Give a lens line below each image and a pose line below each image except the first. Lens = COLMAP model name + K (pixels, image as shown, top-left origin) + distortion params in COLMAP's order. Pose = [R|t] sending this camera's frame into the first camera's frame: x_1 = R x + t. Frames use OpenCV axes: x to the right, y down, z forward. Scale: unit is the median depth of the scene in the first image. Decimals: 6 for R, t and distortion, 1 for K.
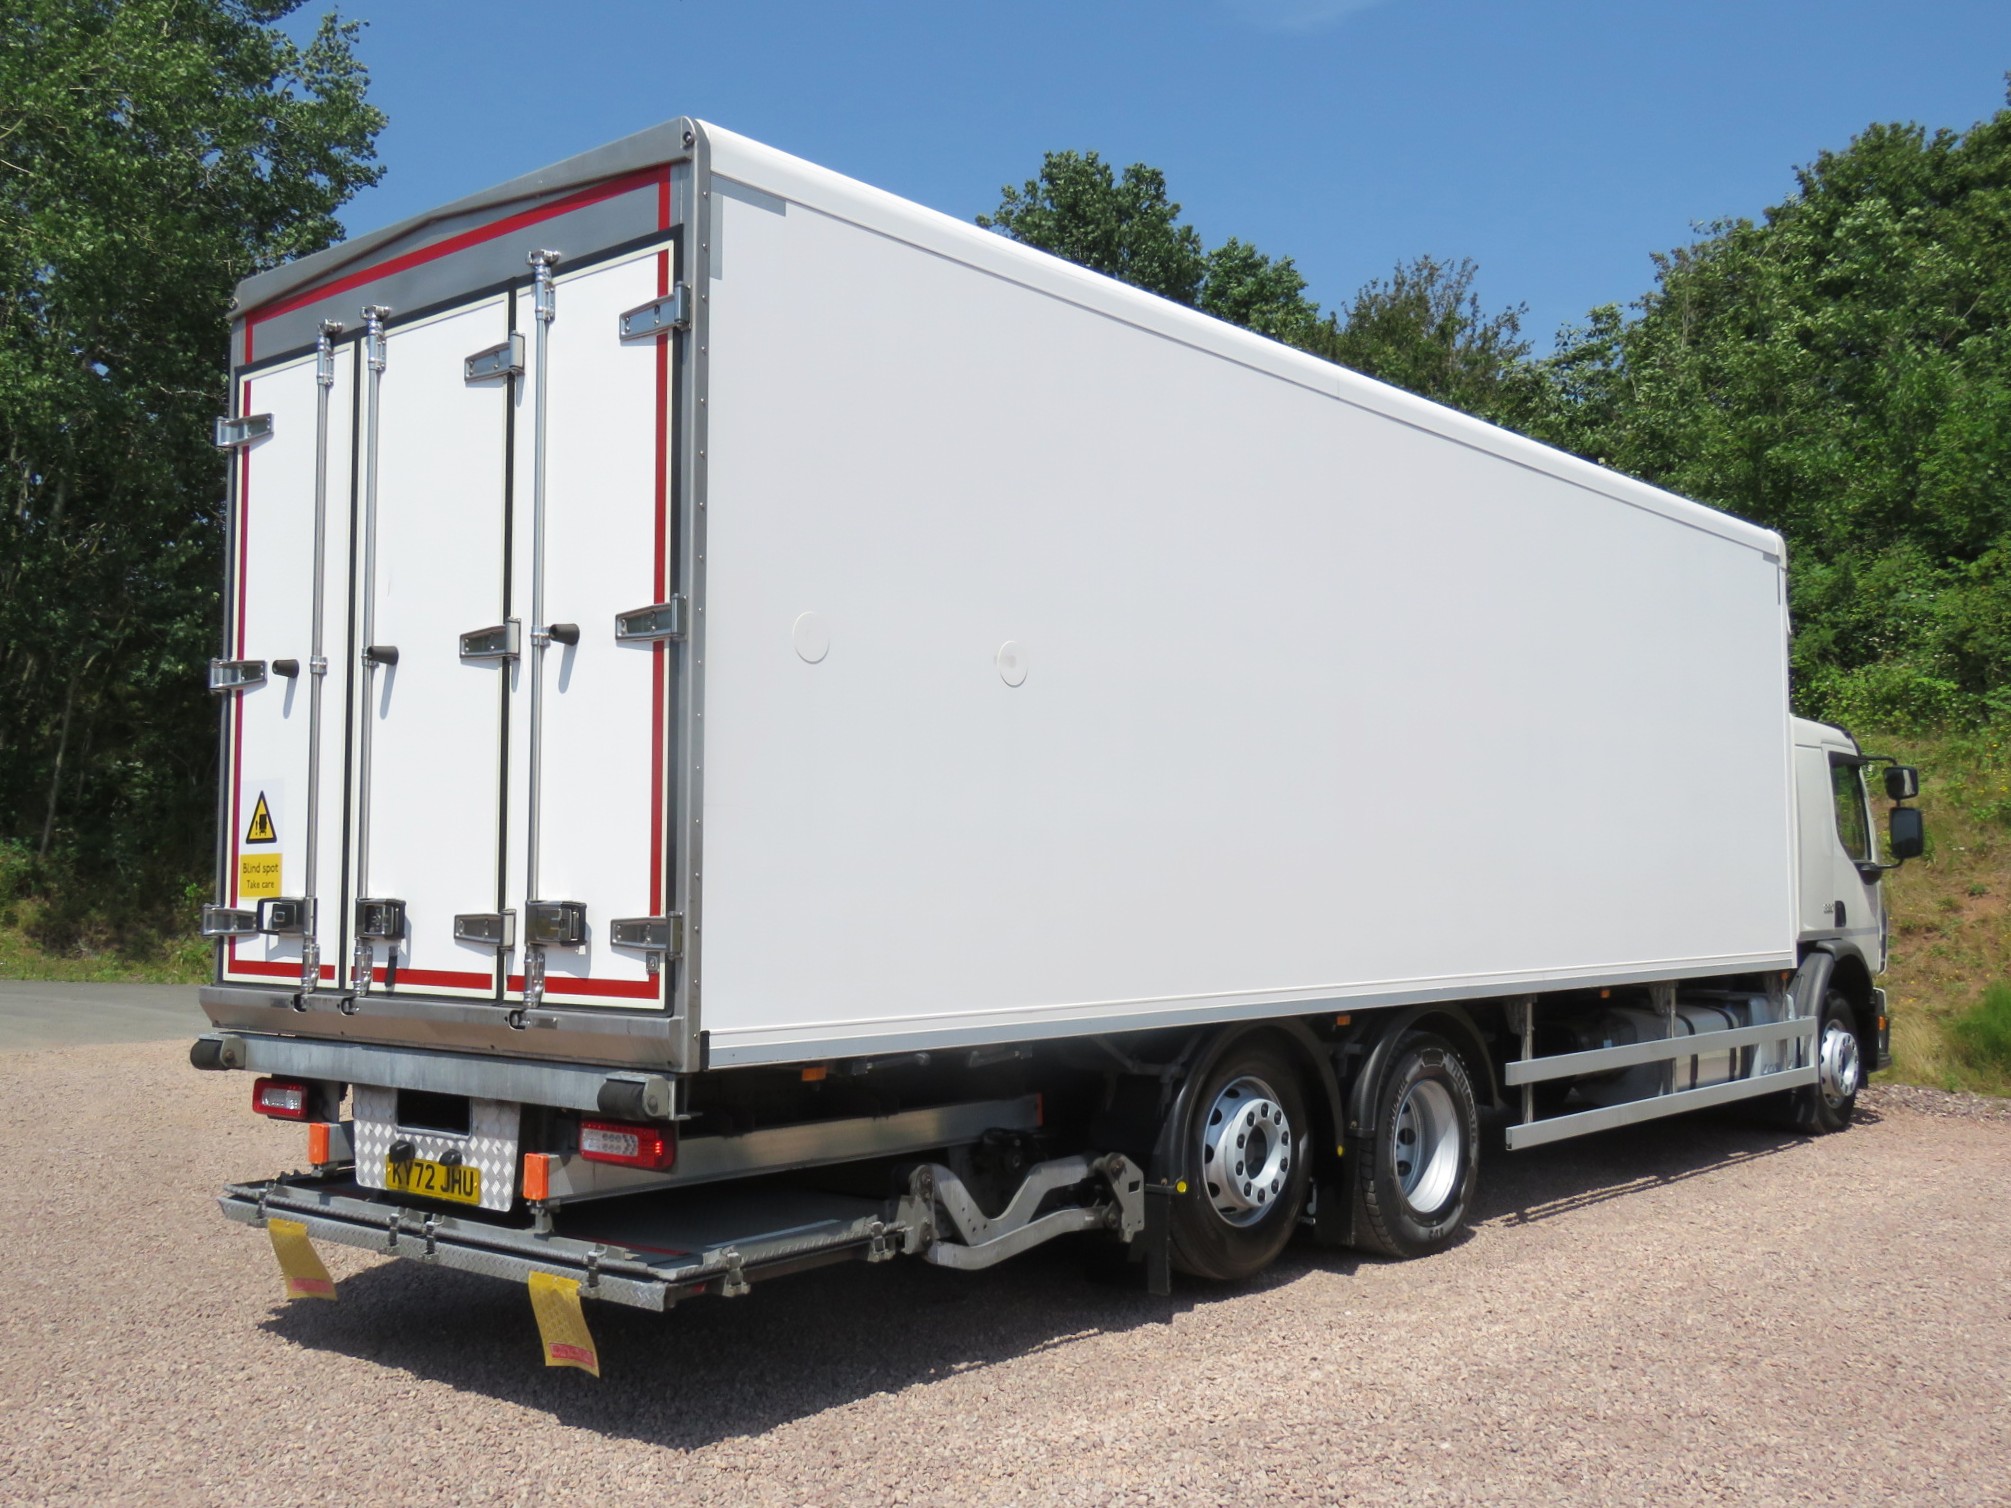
lens RADIAL K [[1994.8, 0, 1005.5], [0, 1994.8, 754.0], [0, 0, 1]] dist [0.000966, 0.001950]
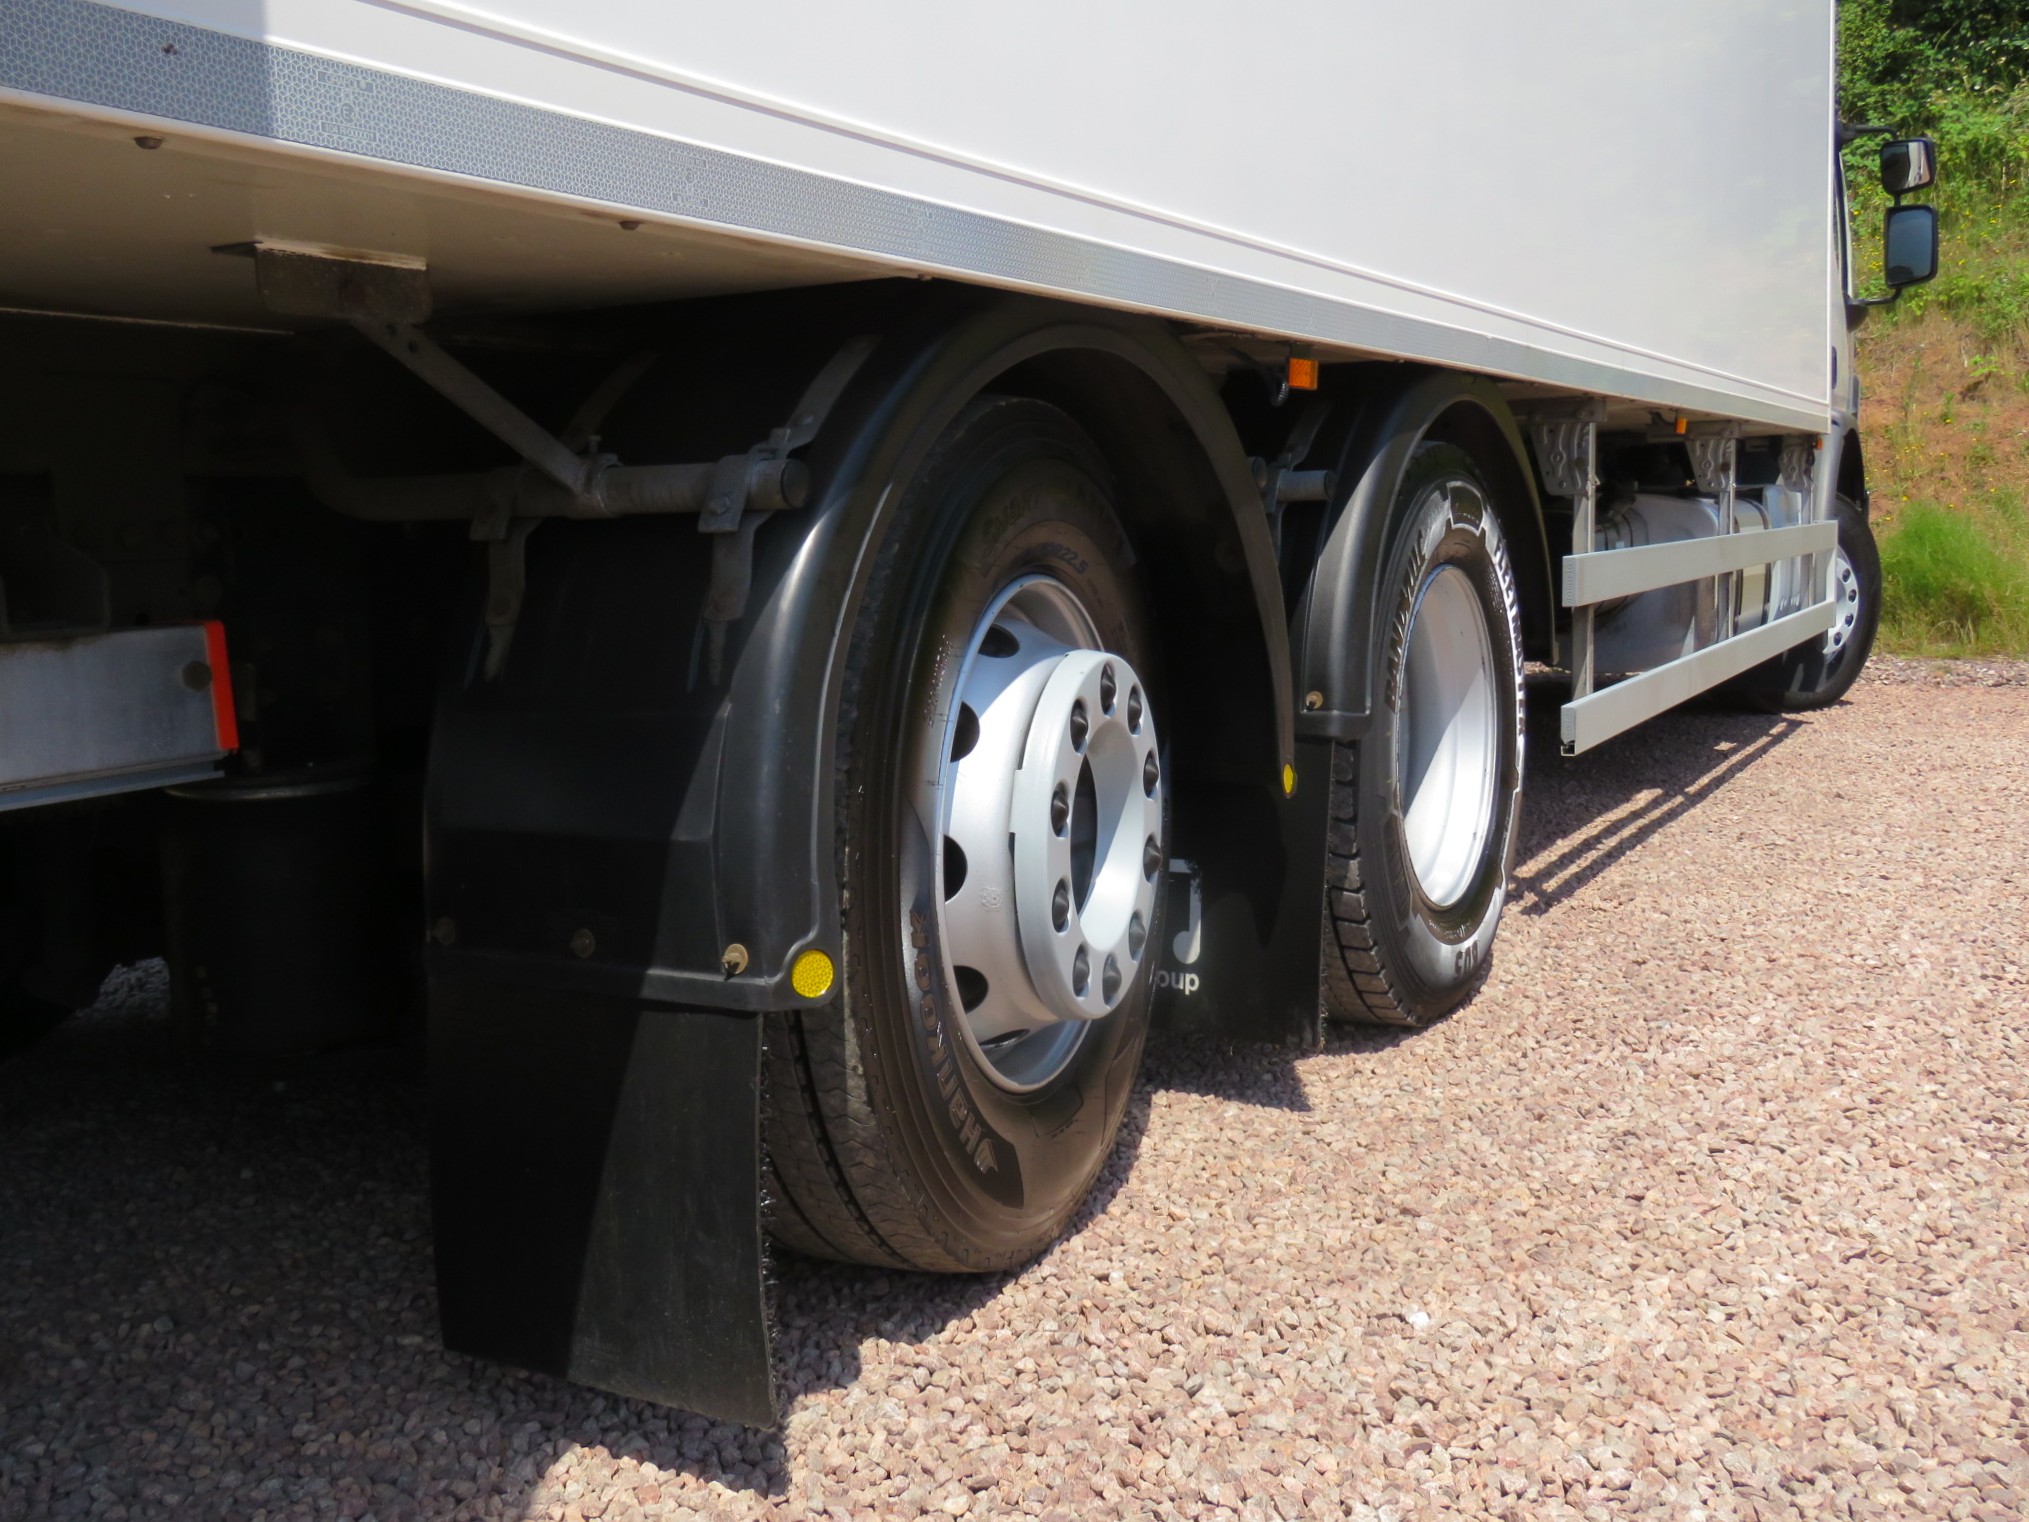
lens RADIAL K [[1942.3, 0, 1014.5], [0, 1942.3, 761.0], [0, 0, 1]] dist [0.008588, 0.010720]
pose [[0.980261, -0.056131, 0.189574, 0.047383], [0.021236, 0.983197, 0.181306, 0.103633], [-0.196566, -0.173701, 0.964982, 0.530887]]
